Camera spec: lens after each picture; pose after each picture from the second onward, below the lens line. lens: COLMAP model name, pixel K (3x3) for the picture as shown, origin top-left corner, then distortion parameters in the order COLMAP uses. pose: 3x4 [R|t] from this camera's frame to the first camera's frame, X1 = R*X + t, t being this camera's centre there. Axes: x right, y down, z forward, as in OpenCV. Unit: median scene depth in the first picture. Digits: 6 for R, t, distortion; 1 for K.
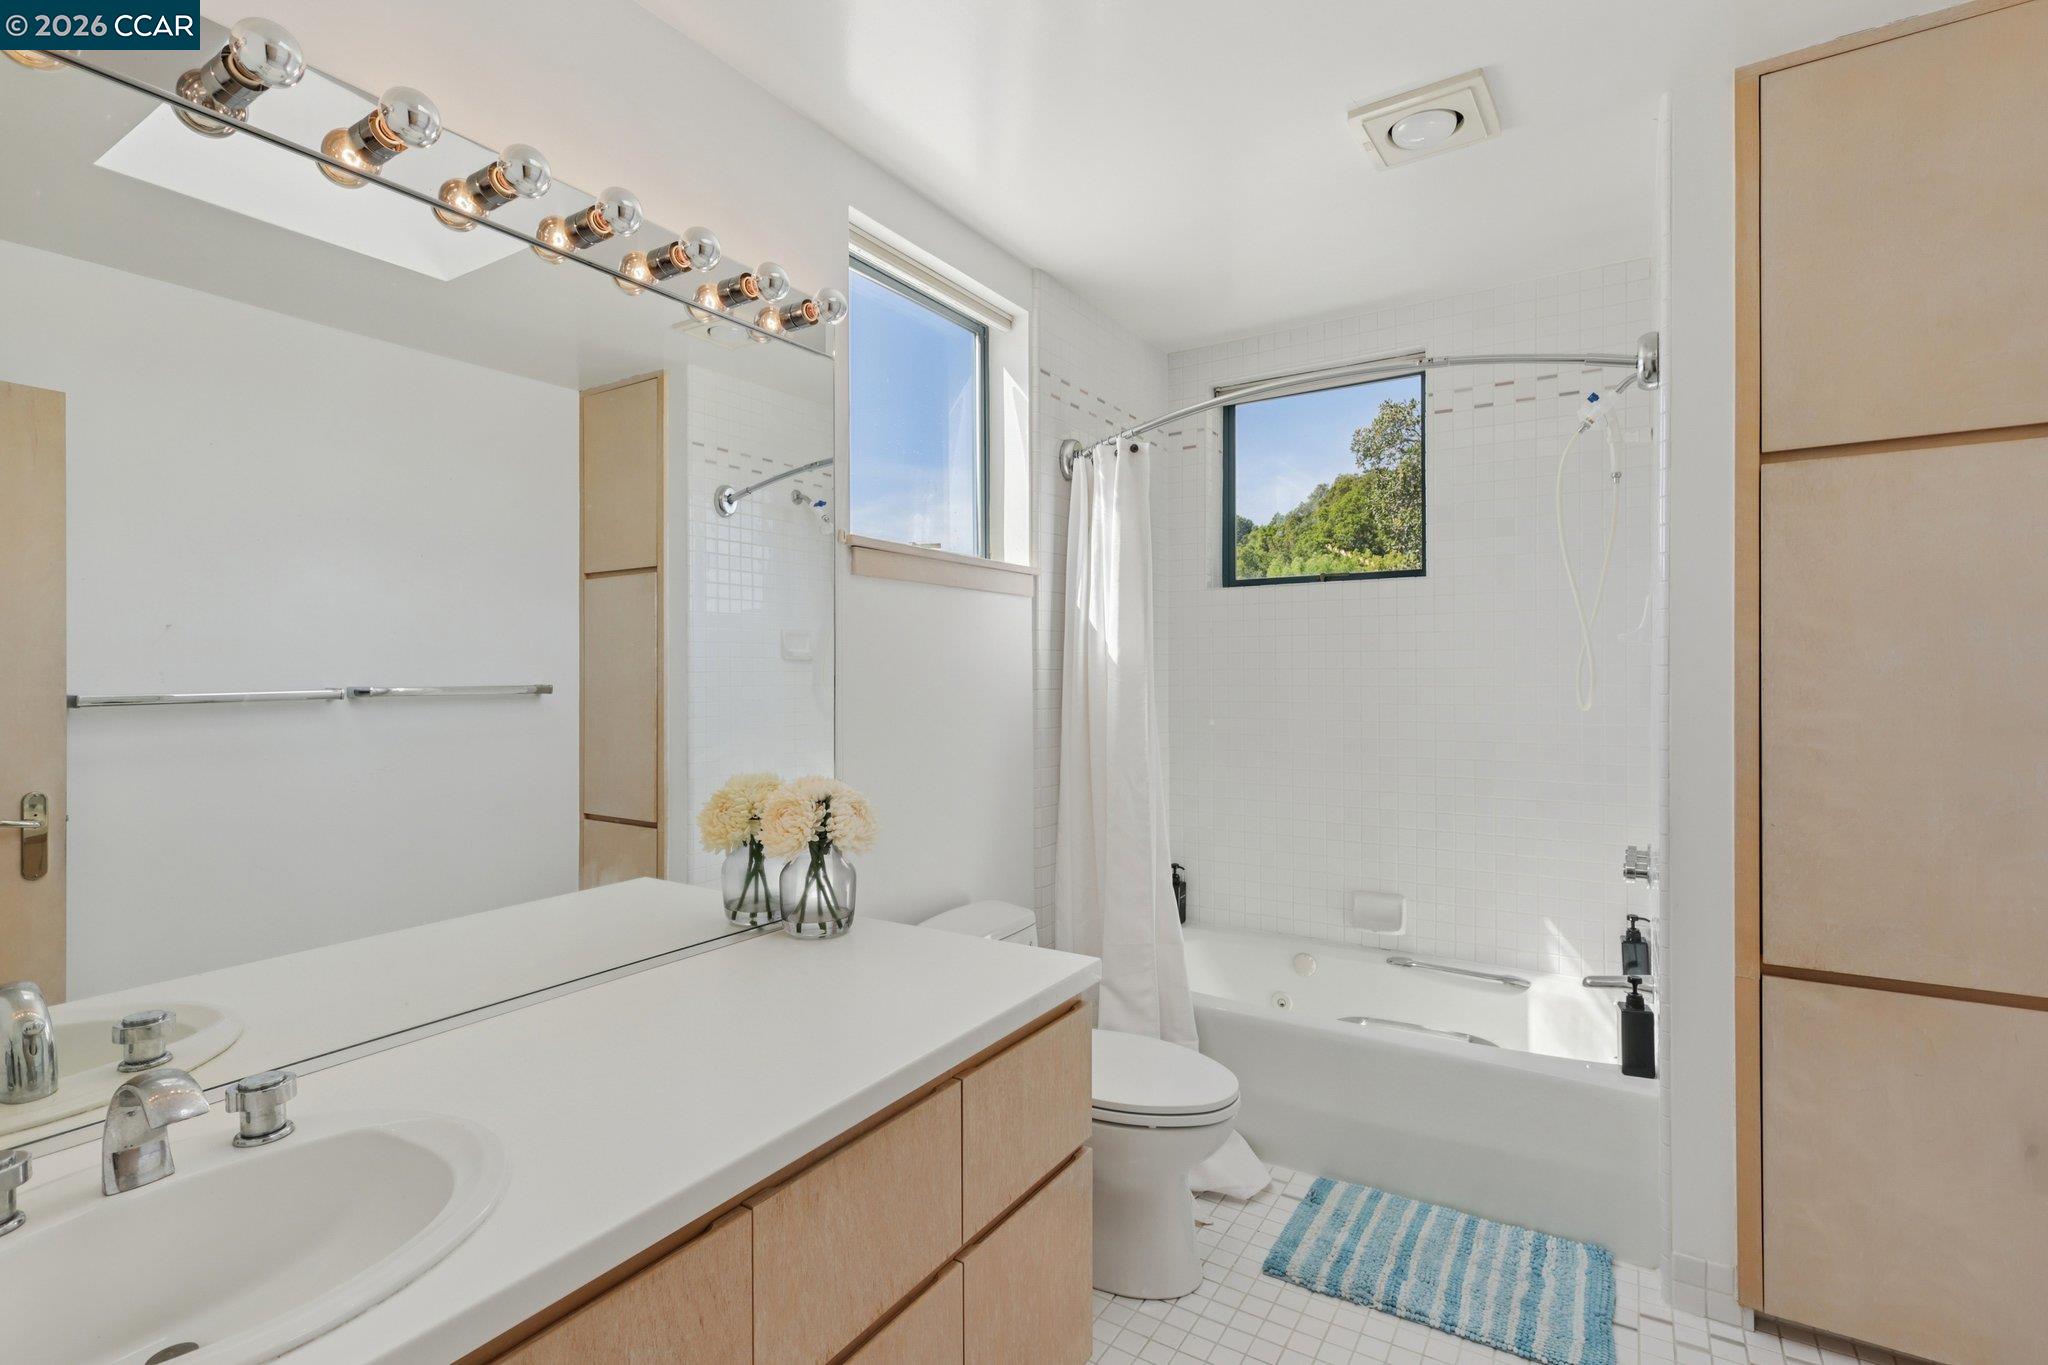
lens RADIAL K [[957.1, 0, 1022.4], [0, 957.1, 689.7], [0, 0, 1]] dist [0.002682, 0.000780]
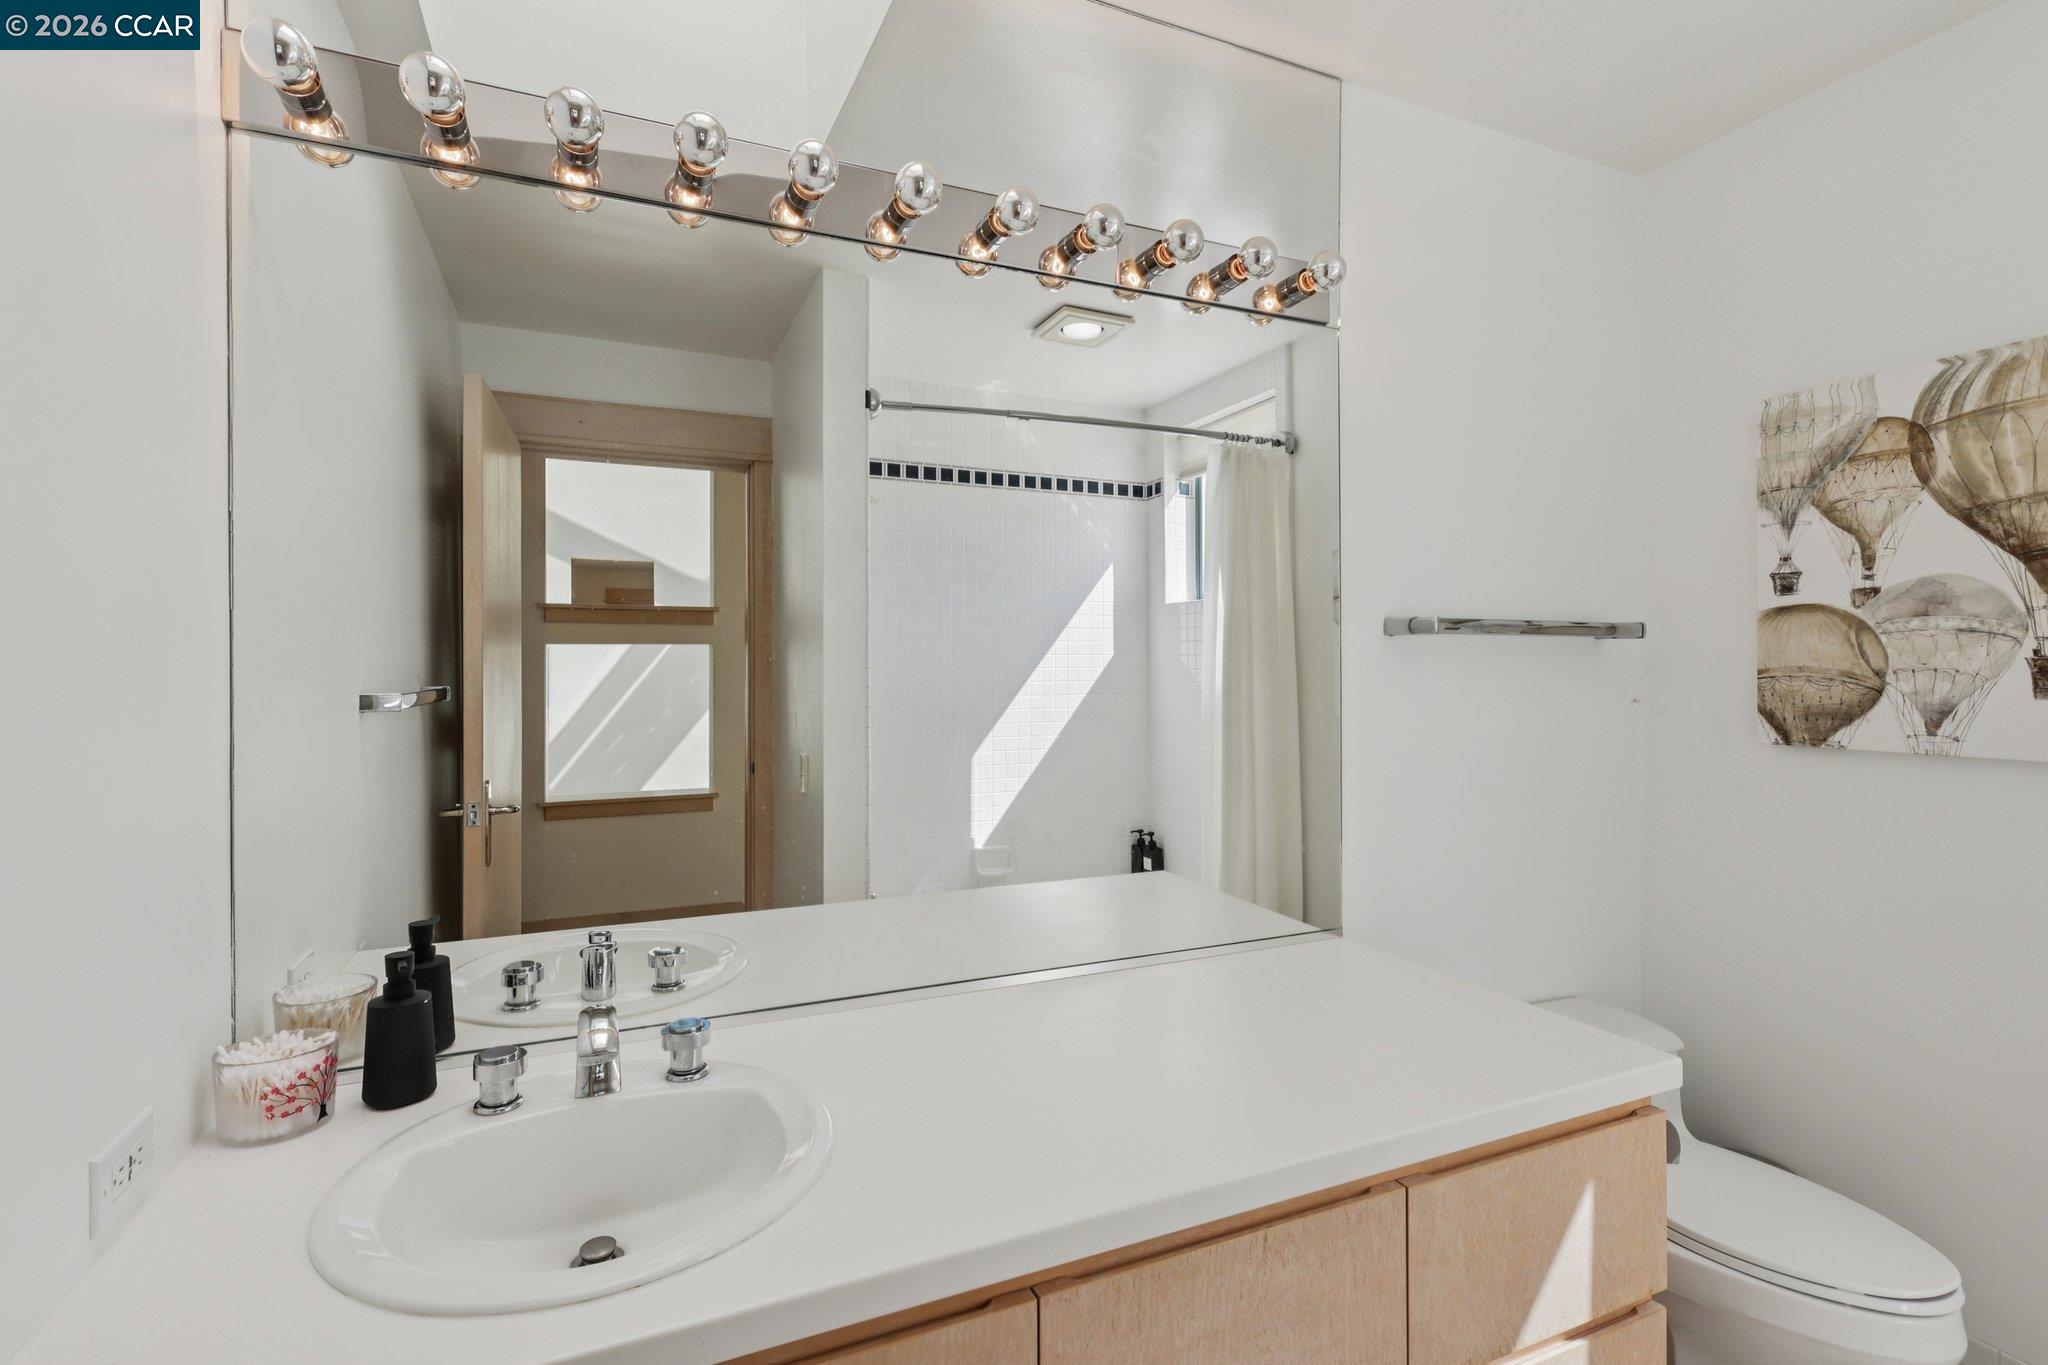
lens RADIAL K [[941.7, 0, 1024.0], [0, 941.7, 682.5], [0, 0, 1]] dist [-0.000446, 0.000017]
pose [[0.828069, 0.007028, -0.560581, 0.144644], [-0.010275, 0.999944, -0.002643, -0.006766], [0.560531, 0.007949, 0.828095, 0.231168]]
